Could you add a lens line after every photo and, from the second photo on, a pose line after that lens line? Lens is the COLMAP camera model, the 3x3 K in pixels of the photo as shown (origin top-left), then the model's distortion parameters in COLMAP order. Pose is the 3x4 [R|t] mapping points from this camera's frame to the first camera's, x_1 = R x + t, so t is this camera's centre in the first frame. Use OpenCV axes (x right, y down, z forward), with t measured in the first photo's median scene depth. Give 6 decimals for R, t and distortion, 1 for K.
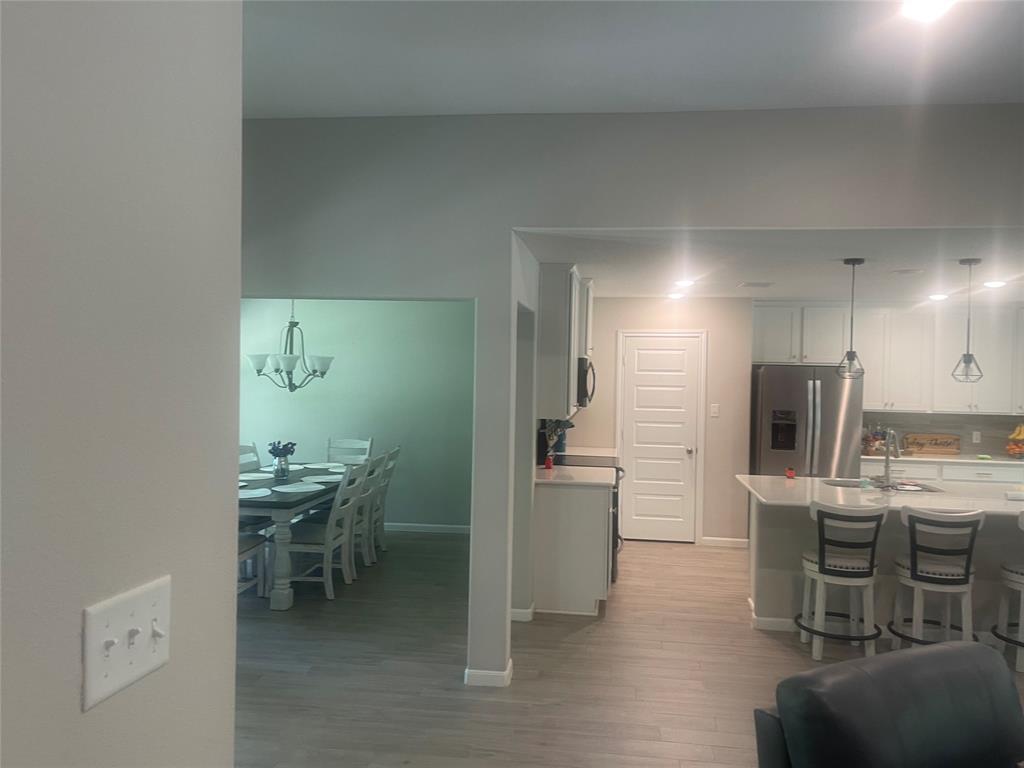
lens RADIAL K [[777.7, 0, 516.0], [0, 777.7, 380.1], [0, 0, 1]] dist [0.076990, -0.108769]
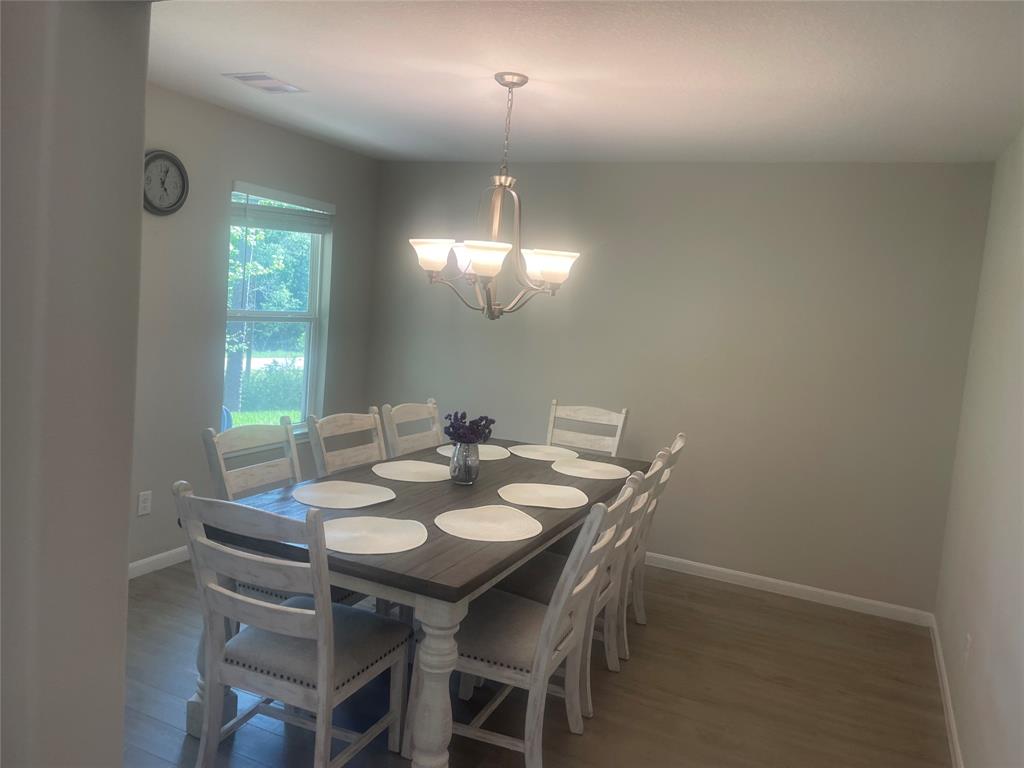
lens RADIAL K [[777.7, 0, 516.0], [0, 777.7, 380.1], [0, 0, 1]] dist [0.076990, -0.108769]
pose [[0.954893, 0.085022, -0.284519, -0.124403], [-0.064544, 0.994654, 0.080606, 0.012666], [0.289851, -0.058606, 0.955276, 0.517378]]
